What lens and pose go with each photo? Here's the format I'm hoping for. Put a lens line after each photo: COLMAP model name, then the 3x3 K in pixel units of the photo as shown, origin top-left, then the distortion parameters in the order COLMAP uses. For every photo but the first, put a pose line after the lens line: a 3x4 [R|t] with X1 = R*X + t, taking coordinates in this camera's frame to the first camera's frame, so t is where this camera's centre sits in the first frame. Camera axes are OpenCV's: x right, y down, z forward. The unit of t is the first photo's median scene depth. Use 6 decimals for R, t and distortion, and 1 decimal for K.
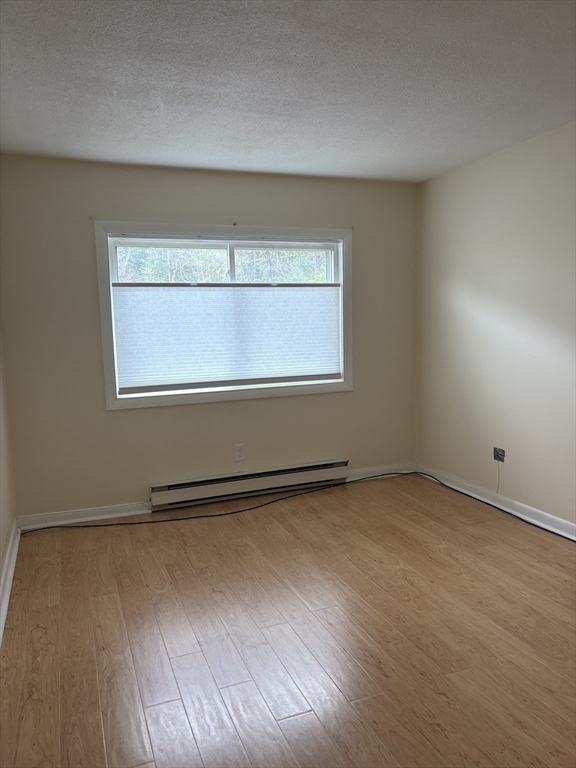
lens RADIAL K [[577.1, 0, 292.4], [0, 577.1, 389.2], [0, 0, 1]] dist [0.006401, -0.009470]
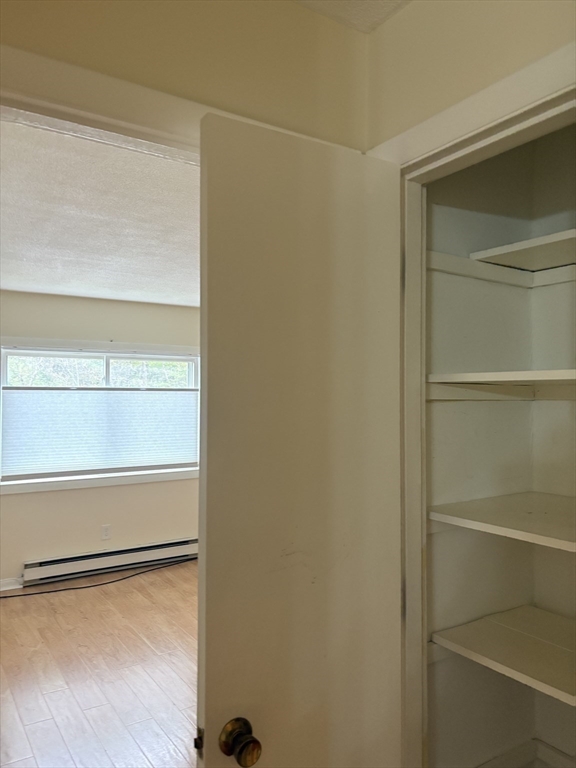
lens RADIAL K [[577.1, 0, 280.2], [0, 577.1, 384.8], [0, 0, 1]] dist [0.006401, -0.009470]
pose [[0.980891, 0.032974, 0.191745, 0.020673], [-0.005065, 0.989528, -0.144255, -0.018866], [-0.194493, 0.140527, 0.970786, -0.258552]]
